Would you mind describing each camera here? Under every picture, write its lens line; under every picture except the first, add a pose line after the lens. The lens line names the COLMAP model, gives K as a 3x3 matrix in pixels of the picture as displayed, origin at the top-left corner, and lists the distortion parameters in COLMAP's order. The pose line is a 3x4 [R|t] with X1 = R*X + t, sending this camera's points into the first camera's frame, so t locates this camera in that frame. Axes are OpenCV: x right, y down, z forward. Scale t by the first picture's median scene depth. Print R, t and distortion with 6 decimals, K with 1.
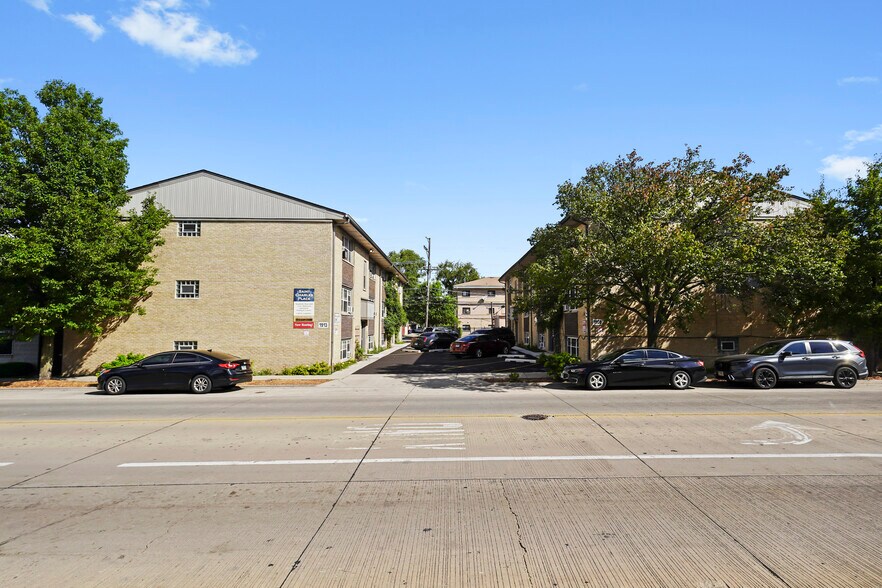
lens RADIAL K [[447.5, 0, 465.4], [0, 447.5, 296.5], [0, 0, 1]] dist [0.003364, 0.000640]
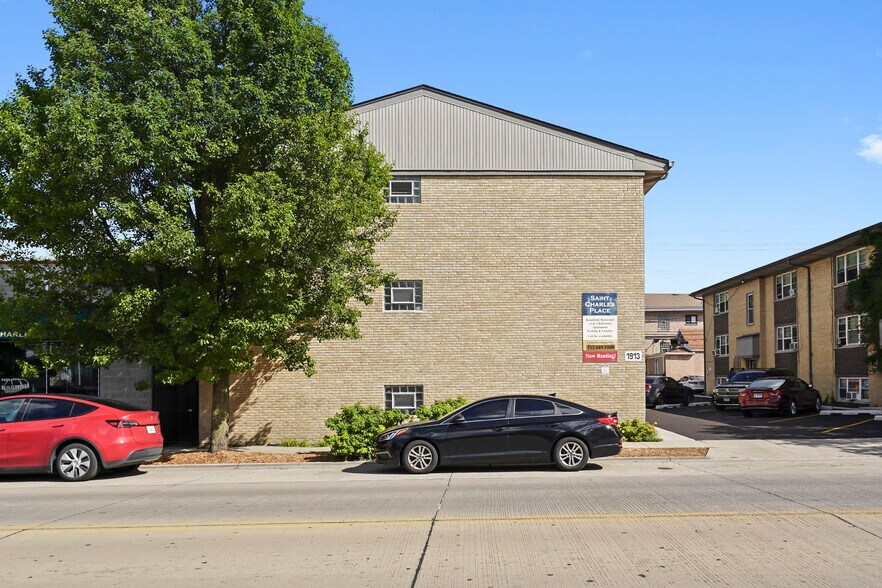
lens RADIAL K [[692.4, 0, 507.2], [0, 692.4, 367.0], [0, 0, 1]] dist [0.006914, 0.004112]
pose [[0.999911, -0.007275, -0.011205, -0.472308], [0.007843, 0.998642, 0.051503, 0.030457], [0.010815, -0.051587, 0.998610, 0.105440]]
